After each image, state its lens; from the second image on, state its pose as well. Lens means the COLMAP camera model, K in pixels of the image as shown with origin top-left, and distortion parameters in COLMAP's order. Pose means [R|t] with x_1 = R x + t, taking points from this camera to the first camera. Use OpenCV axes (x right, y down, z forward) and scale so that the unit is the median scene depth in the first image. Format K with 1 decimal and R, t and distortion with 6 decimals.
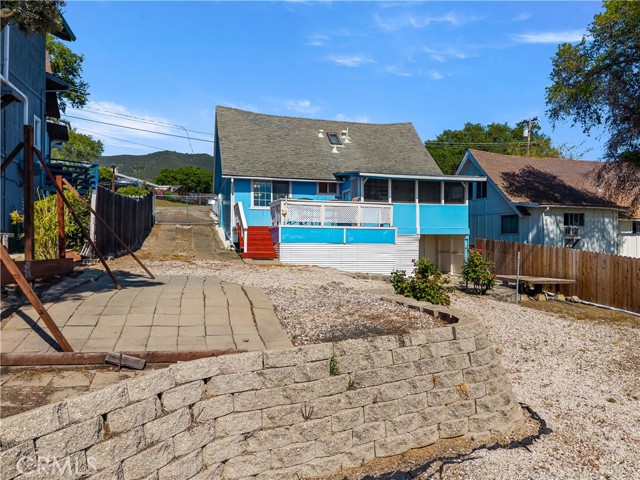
lens RADIAL K [[424.2, 0, 320.0], [0, 424.2, 240.0], [0, 0, 1]] dist [0.012960, -0.006673]
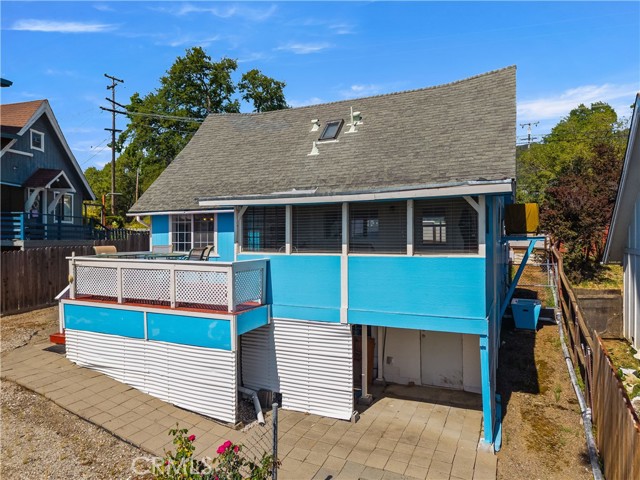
lens RADIAL K [[424.2, 0, 320.0], [0, 424.2, 240.0], [0, 0, 1]] dist [0.012960, -0.006673]
pose [[0.754299, -0.002380, -0.656527, 0.489389], [0.006389, 0.999973, 0.003716, -0.099941], [0.656500, -0.006998, 0.754294, 0.625926]]
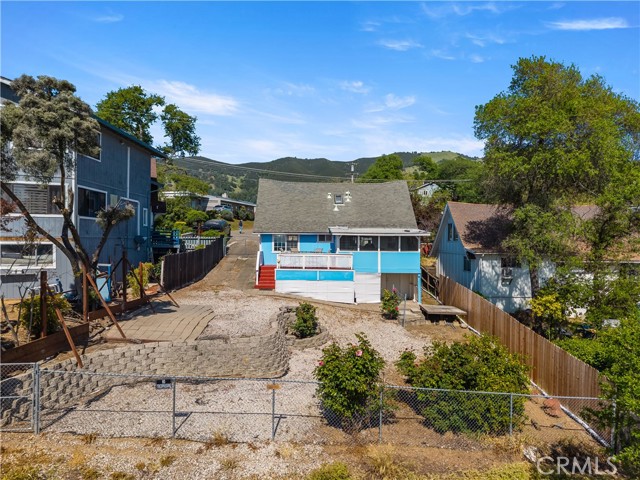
lens RADIAL K [[421.1, 0, 320.0], [0, 421.1, 240.0], [0, 0, 1]] dist [0.025298, -0.006372]
pose [[0.965511, 0.007872, -0.260243, 0.394426], [-0.009079, 0.999953, -0.003436, -0.115012], [0.260203, 0.005680, 0.965537, -0.412807]]
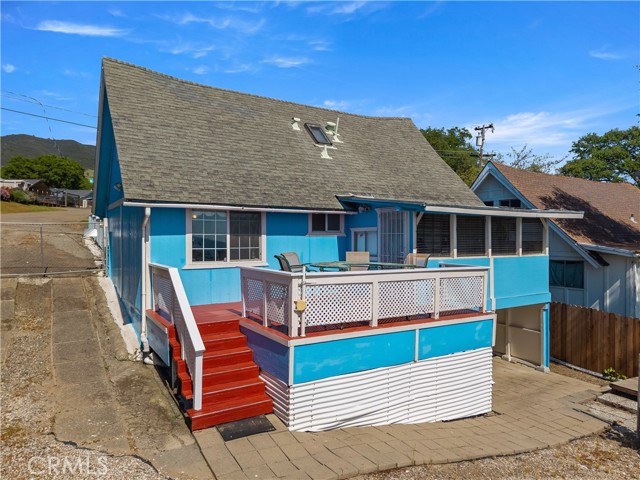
lens RADIAL K [[424.2, 0, 320.0], [0, 424.2, 240.0], [0, 0, 1]] dist [0.012960, -0.006673]
pose [[0.965748, 0.000537, 0.259481, -0.139923], [-0.001898, 0.999986, 0.004995, -0.107572], [-0.259474, -0.005316, 0.965735, 0.487869]]
